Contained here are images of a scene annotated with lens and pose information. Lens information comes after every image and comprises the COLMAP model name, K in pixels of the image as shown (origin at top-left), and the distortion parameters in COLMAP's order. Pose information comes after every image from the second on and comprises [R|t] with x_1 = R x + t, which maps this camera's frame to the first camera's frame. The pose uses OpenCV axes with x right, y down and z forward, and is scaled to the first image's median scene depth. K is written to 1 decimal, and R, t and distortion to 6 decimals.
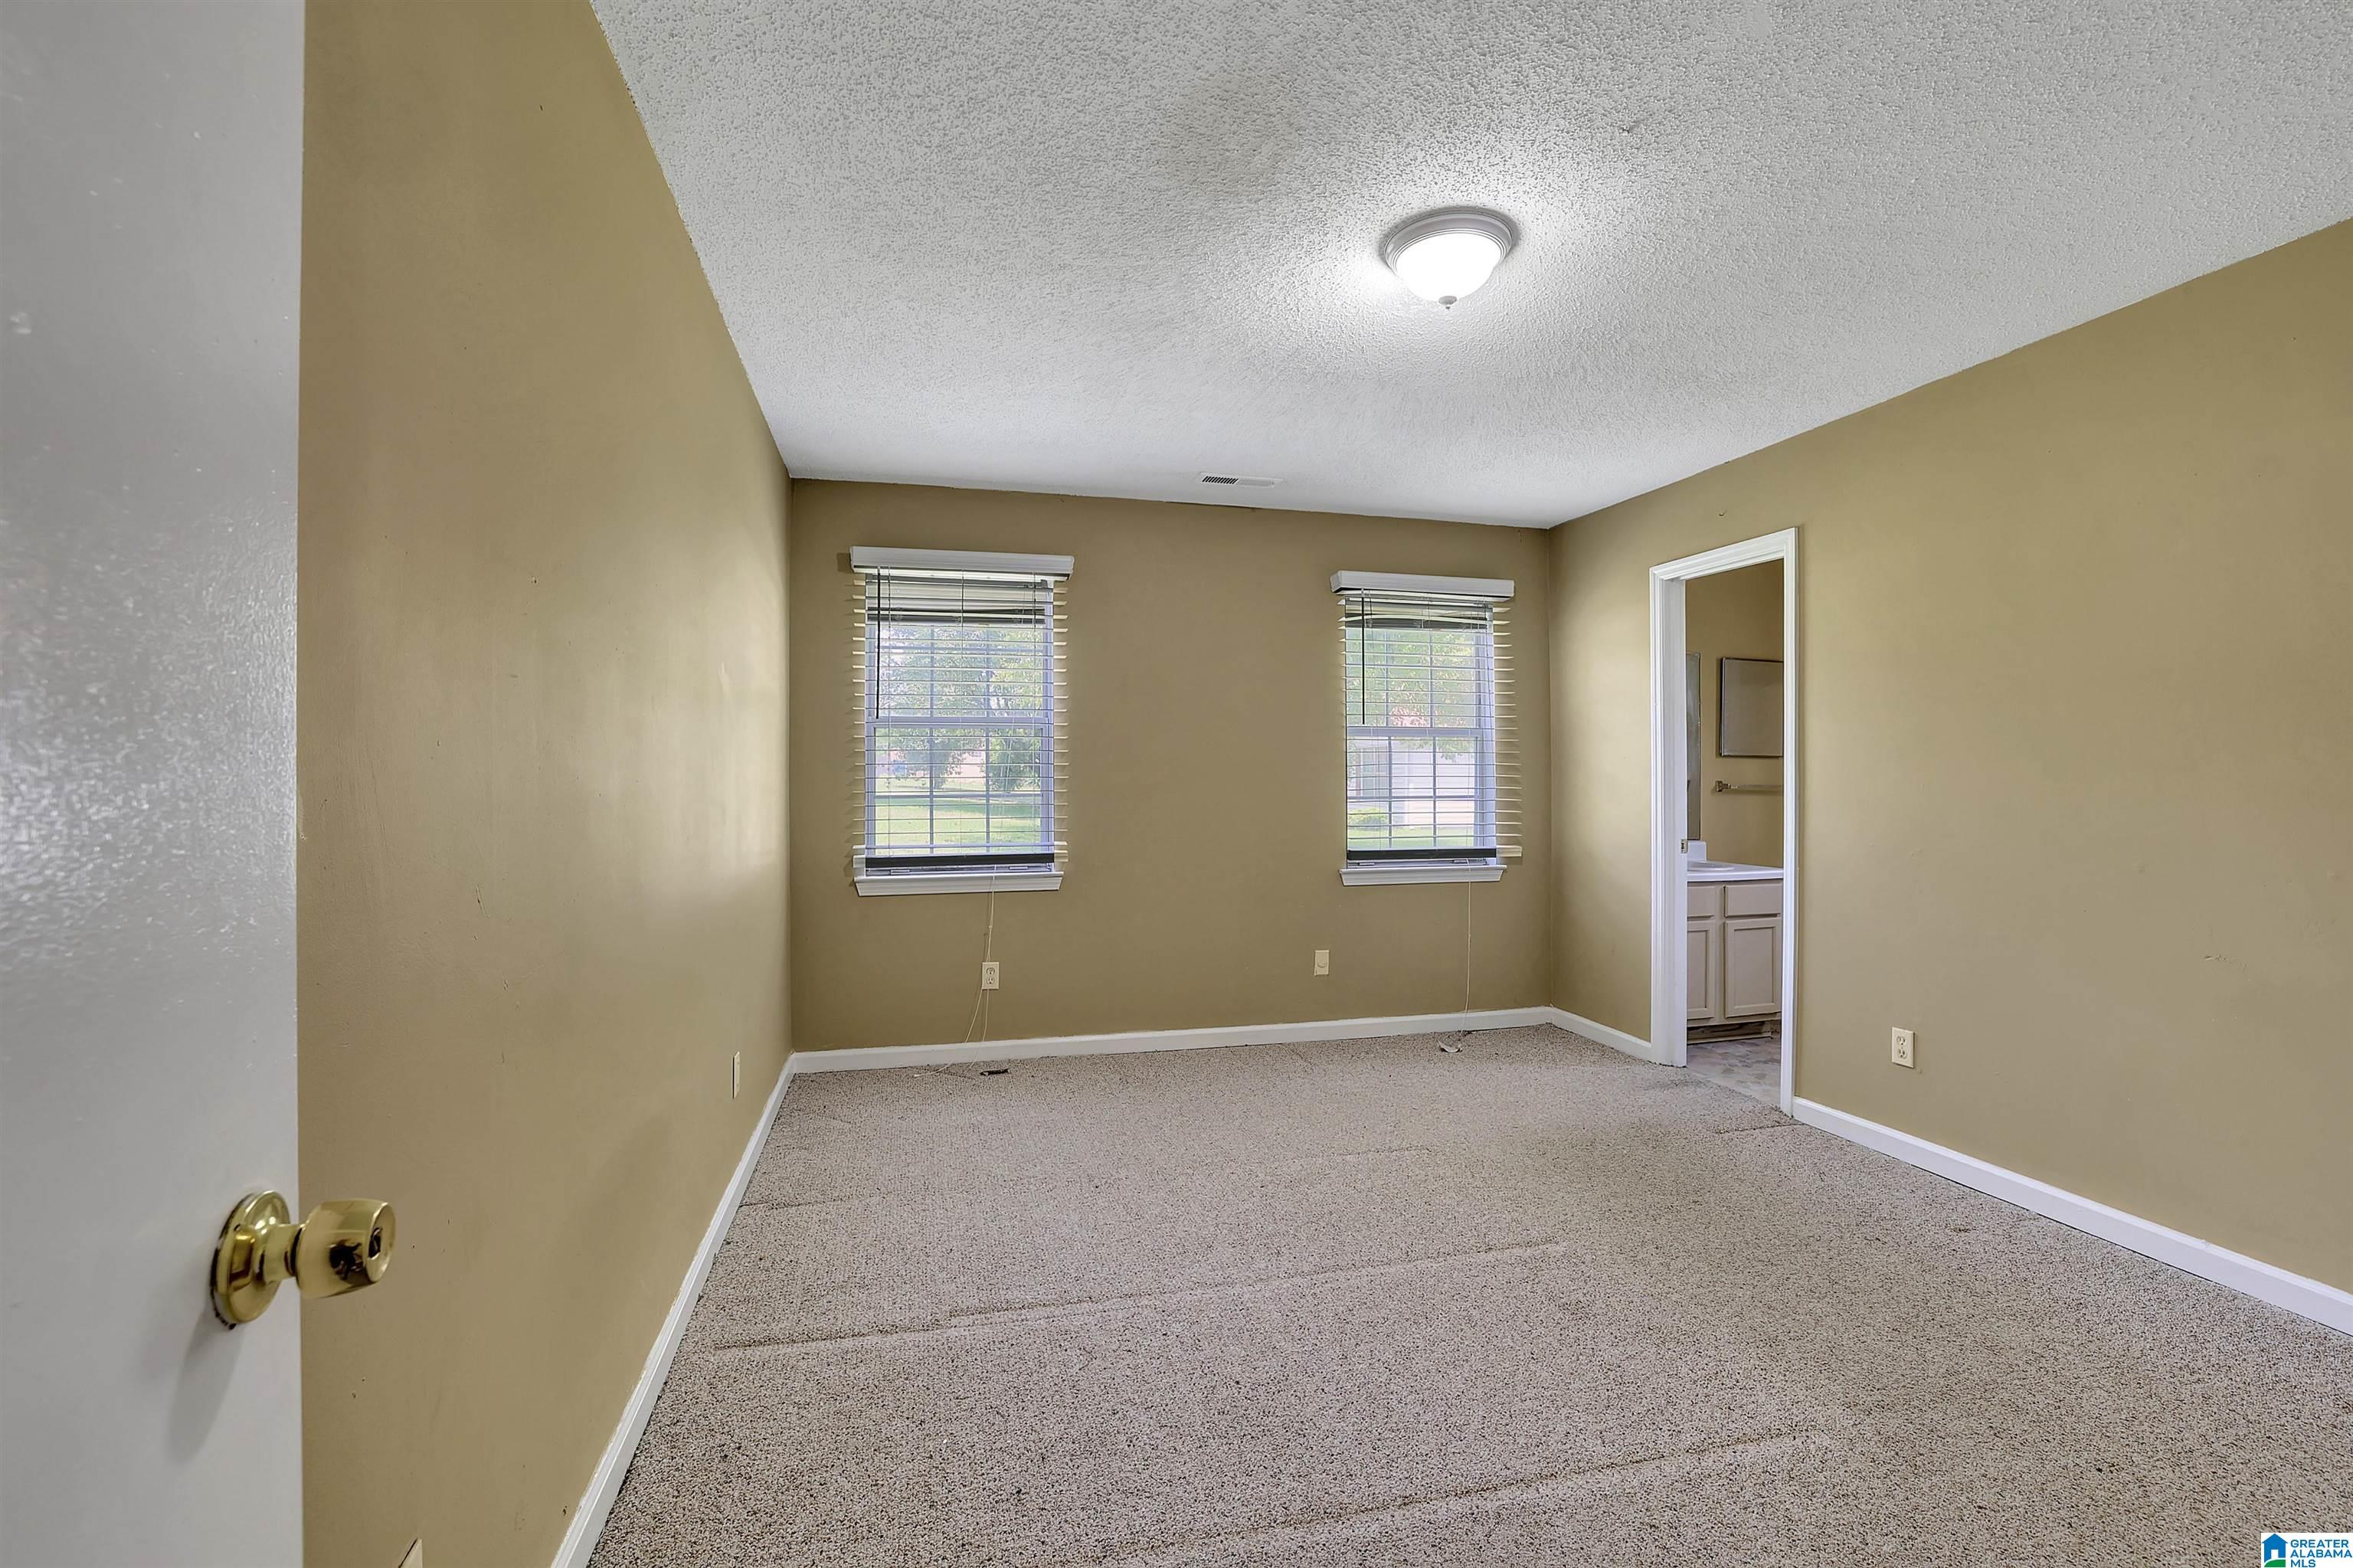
lens RADIAL K [[1008.7, 0, 1171.8], [0, 1008.7, 779.2], [0, 0, 1]] dist [-0.029546, 0.002119]
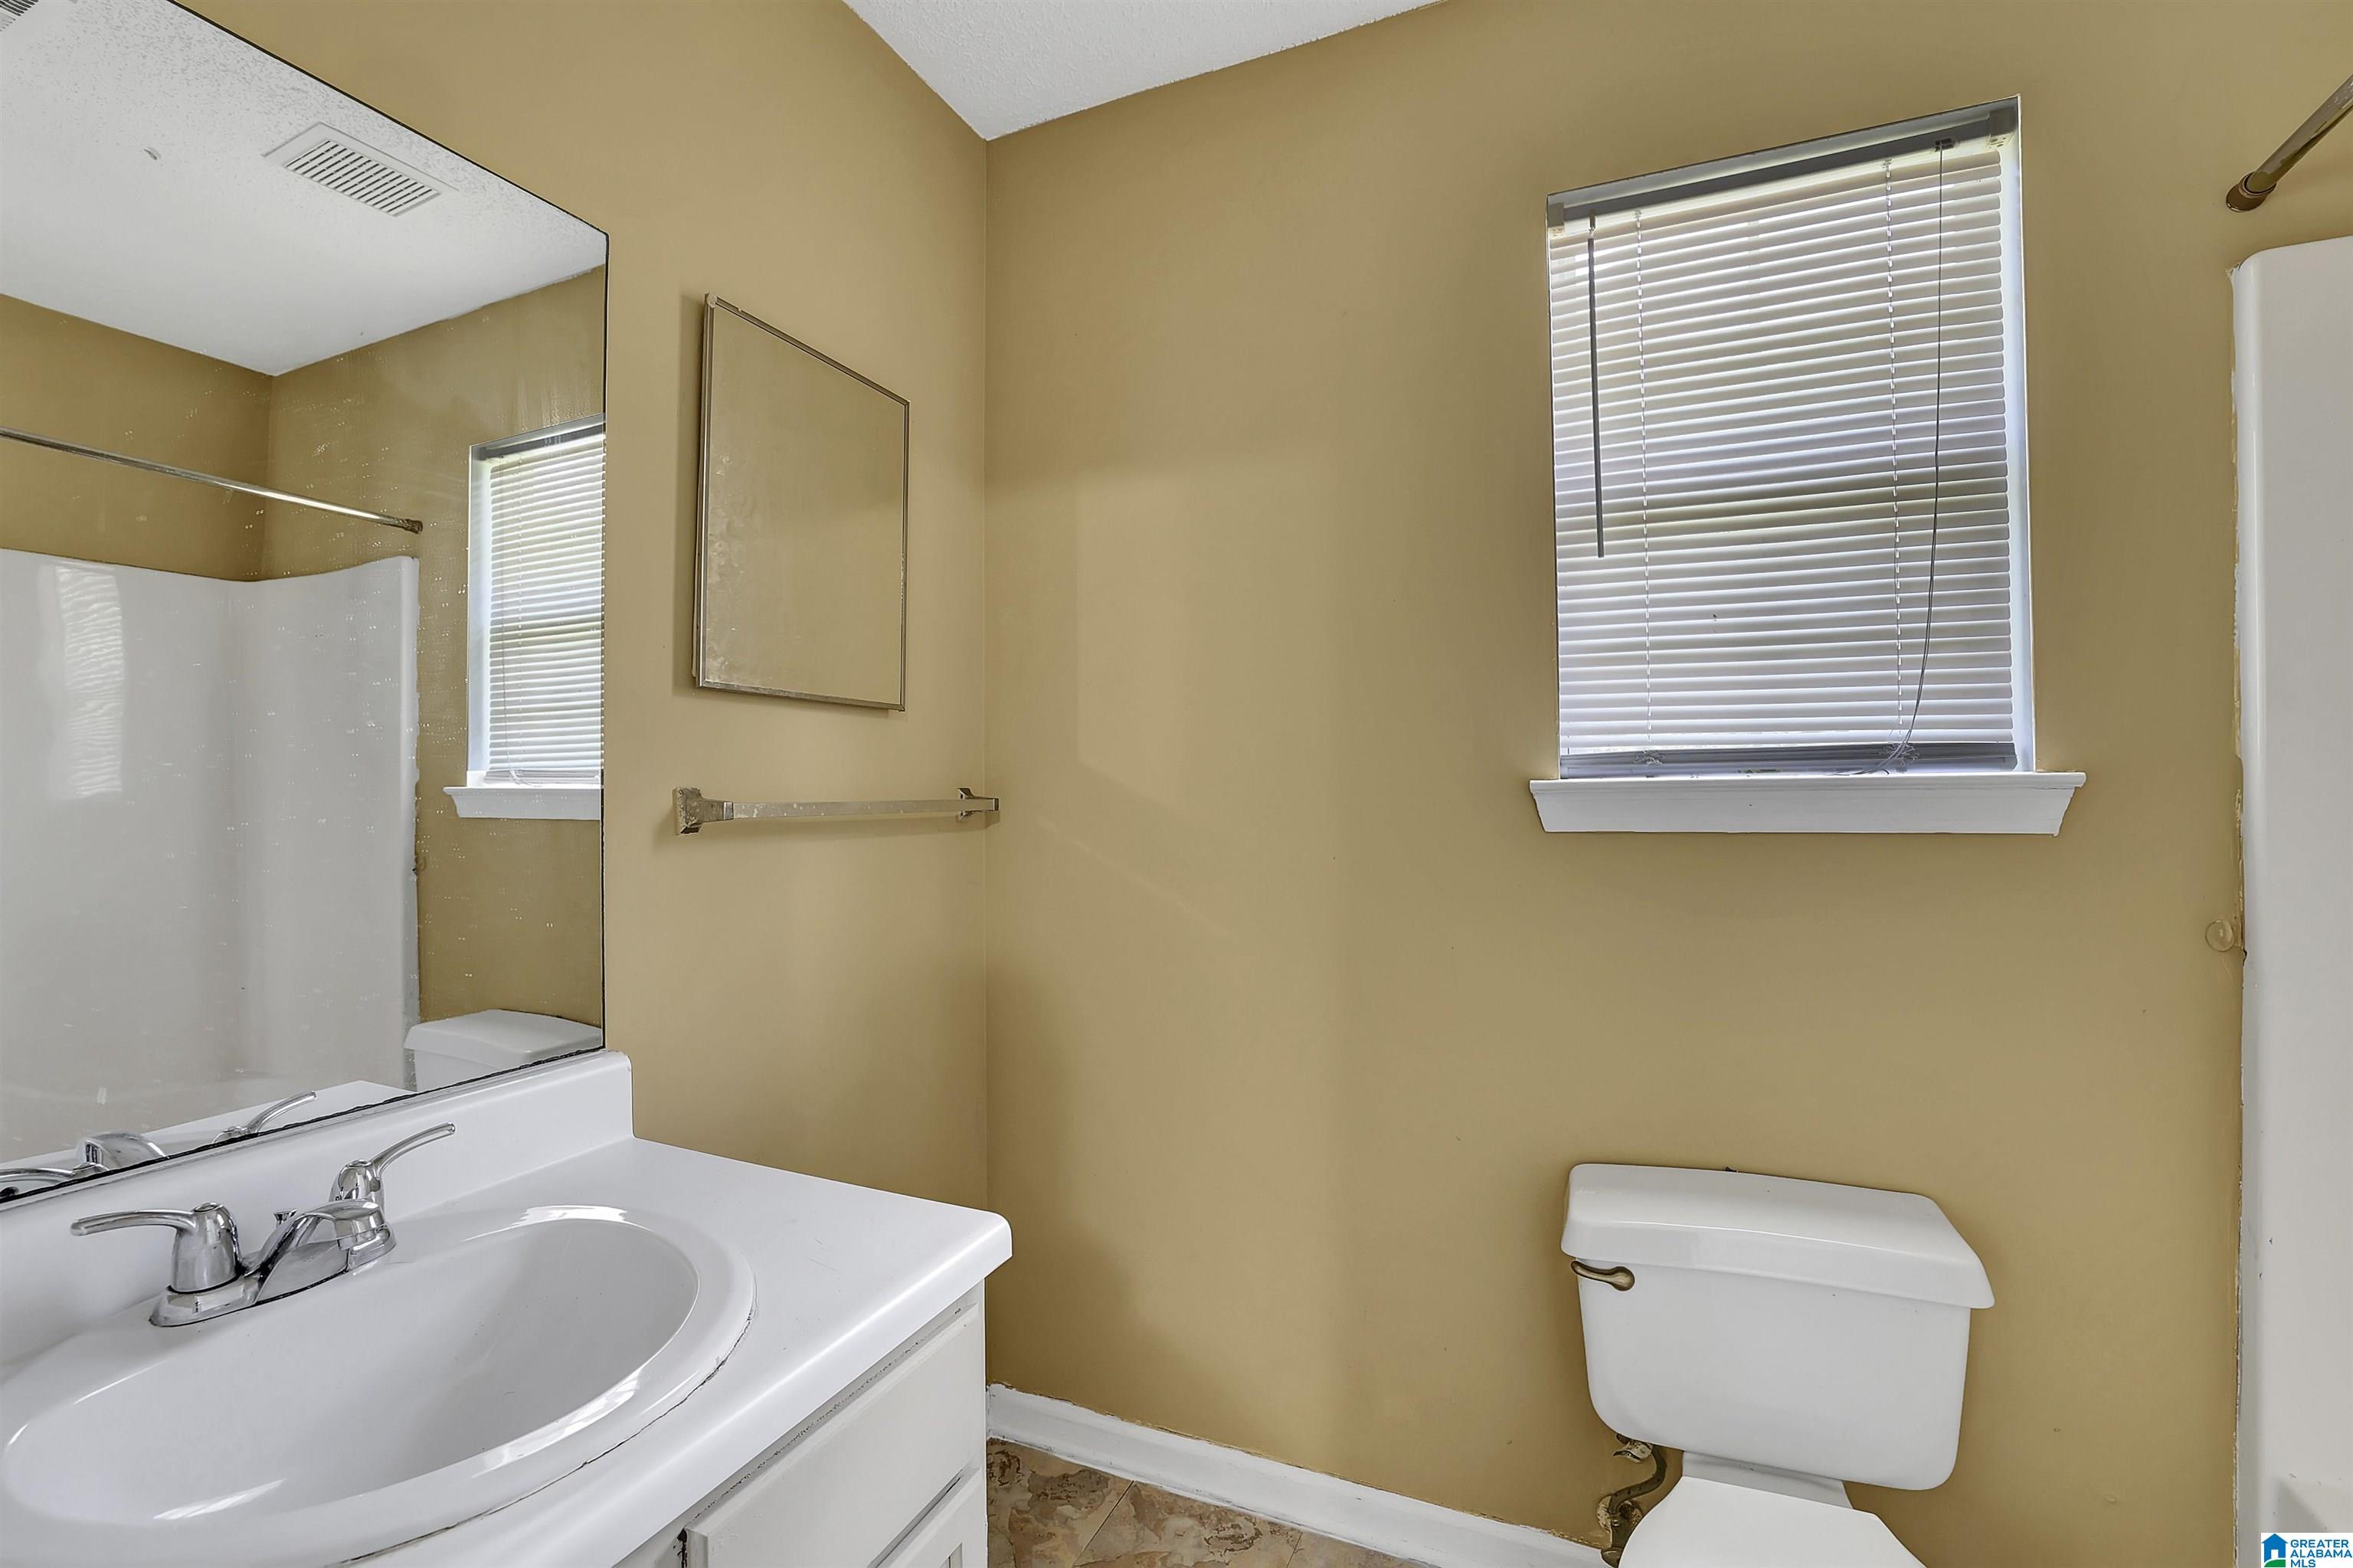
lens RADIAL K [[1008.7, 0, 1179.2], [0, 1008.7, 789.9], [0, 0, 1]] dist [-0.029546, 0.002119]
pose [[0.604831, -0.000923, 0.796354, 0.628246], [0.003808, 0.999991, -0.001734, 0.004752], [-0.796345, 0.004082, 0.604829, 1.118502]]
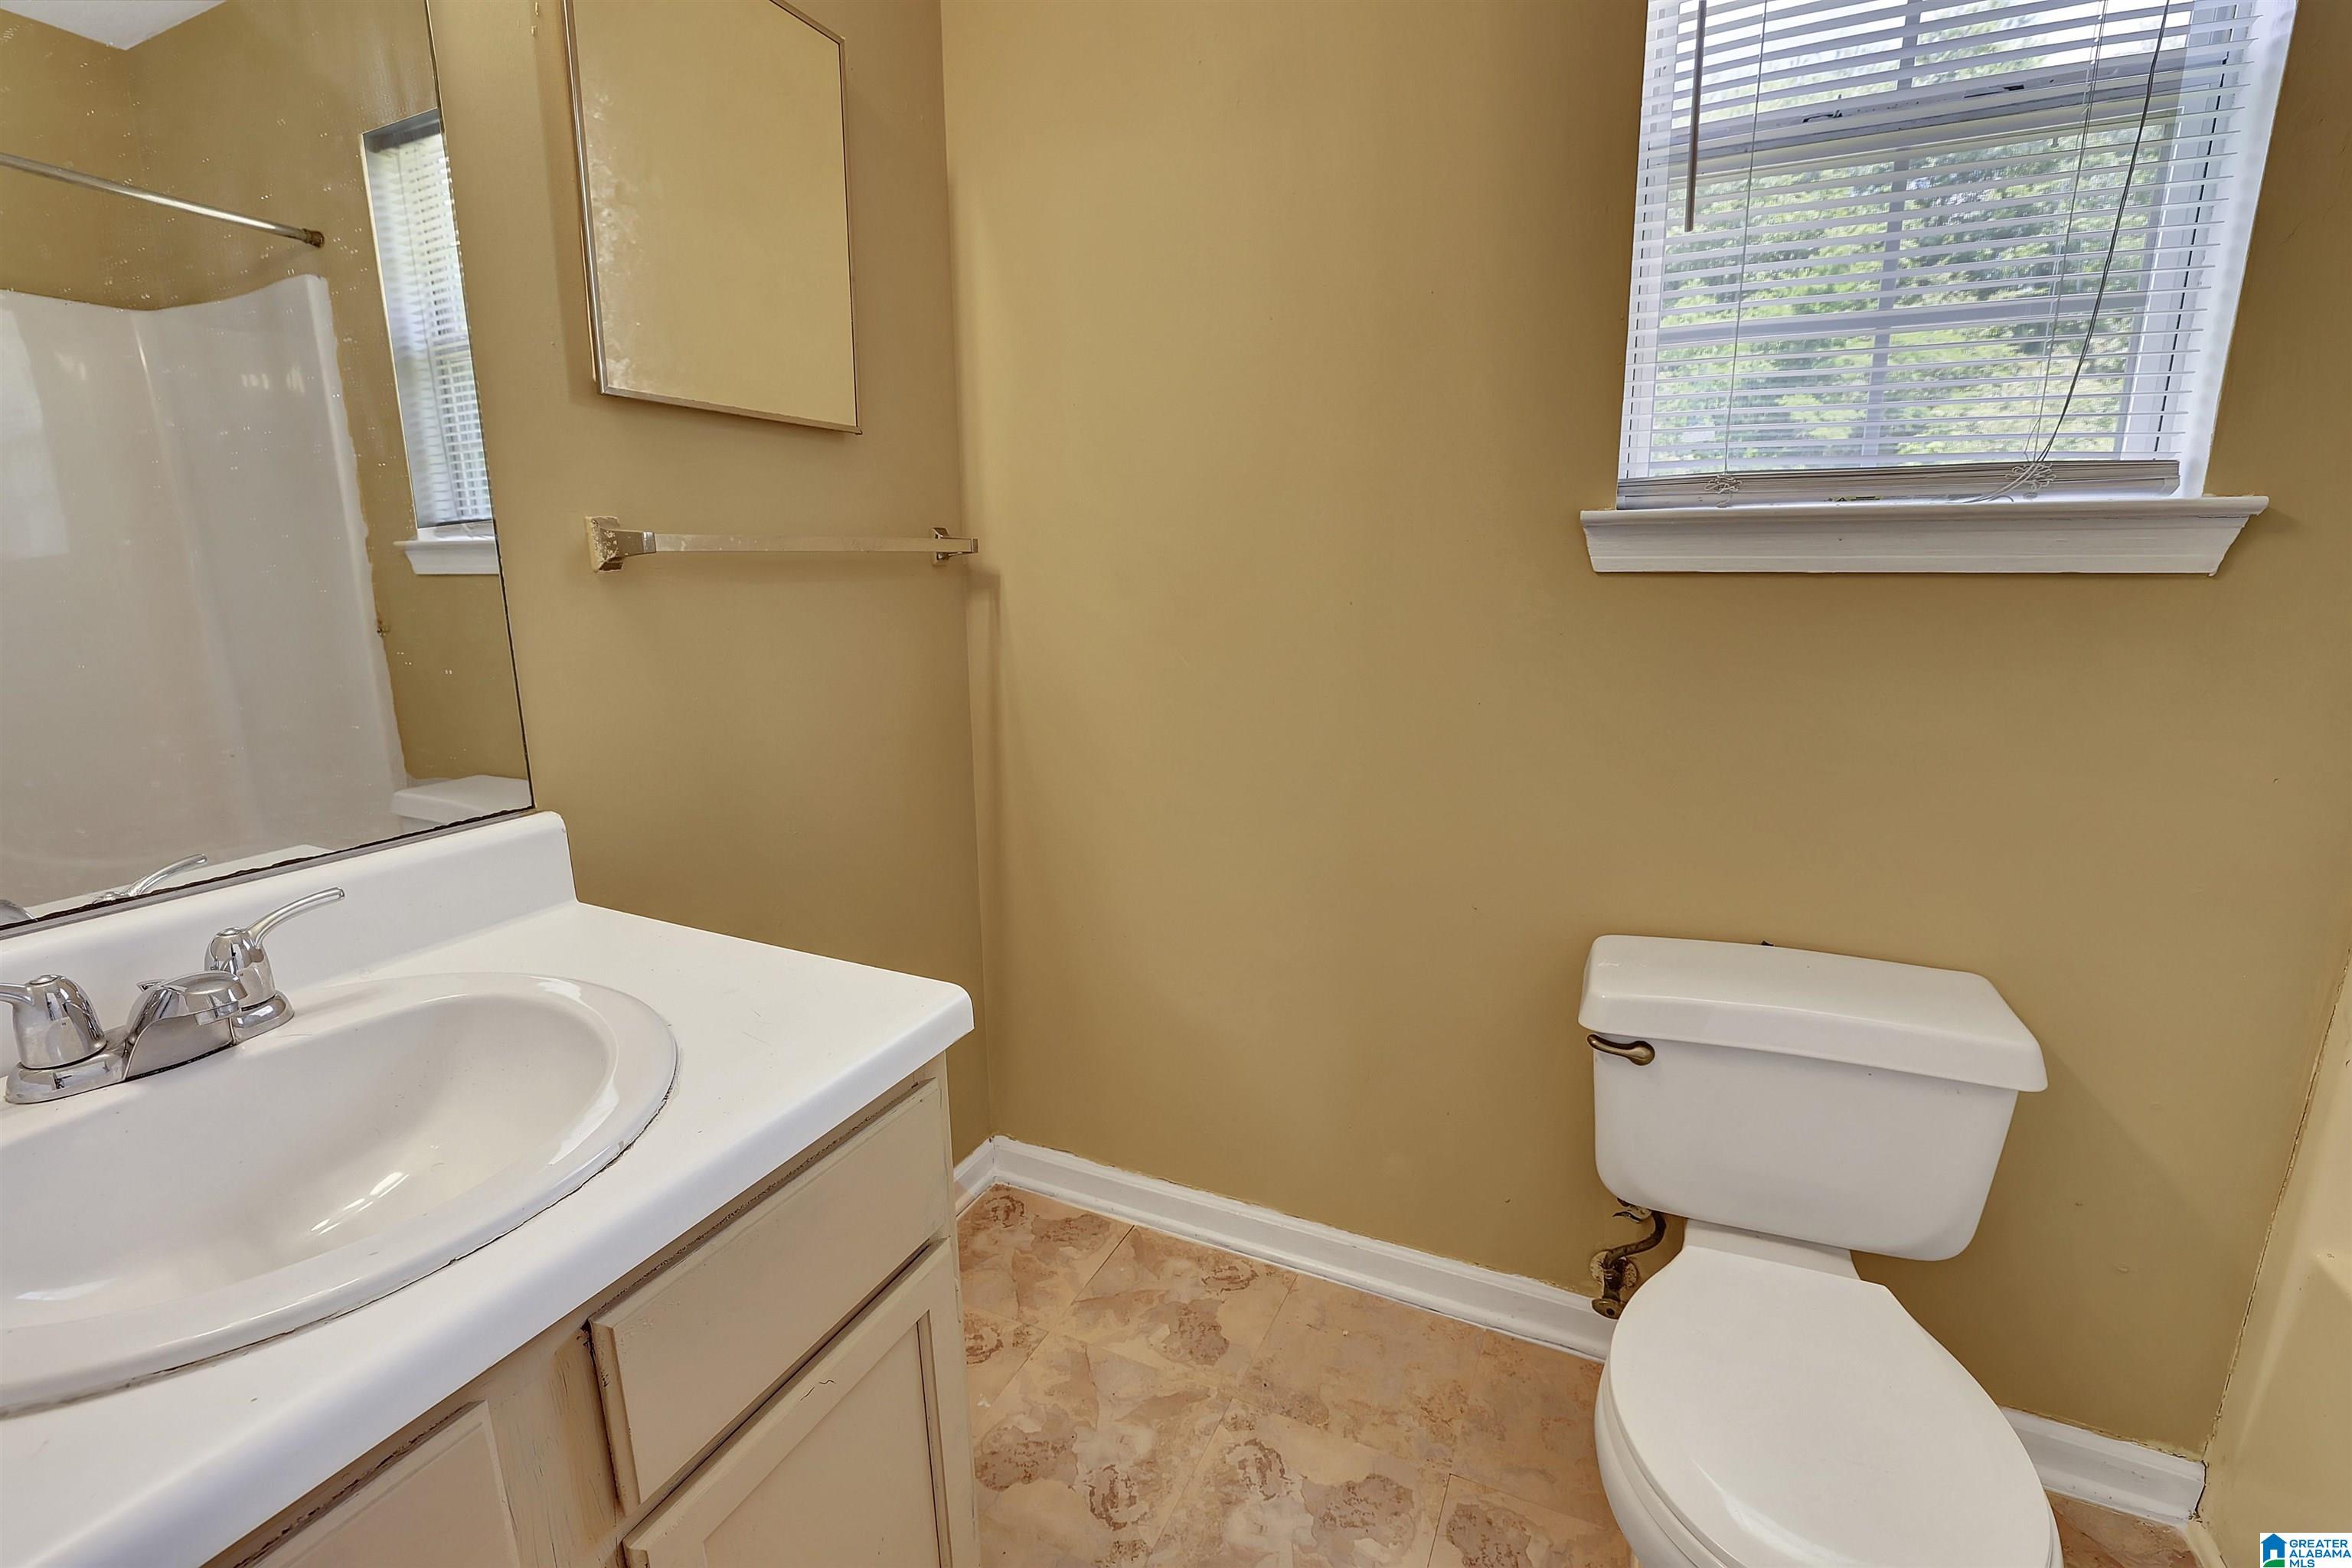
lens RADIAL K [[1008.2, 0, 1179.6], [0, 1008.2, 786.0], [0, 0, 1]] dist [-0.029546, 0.002119]
pose [[0.624479, -0.171301, 0.762025, 0.671236], [0.005467, 0.976587, 0.215054, 0.019370], [-0.781022, -0.130131, 0.610795, 1.136437]]
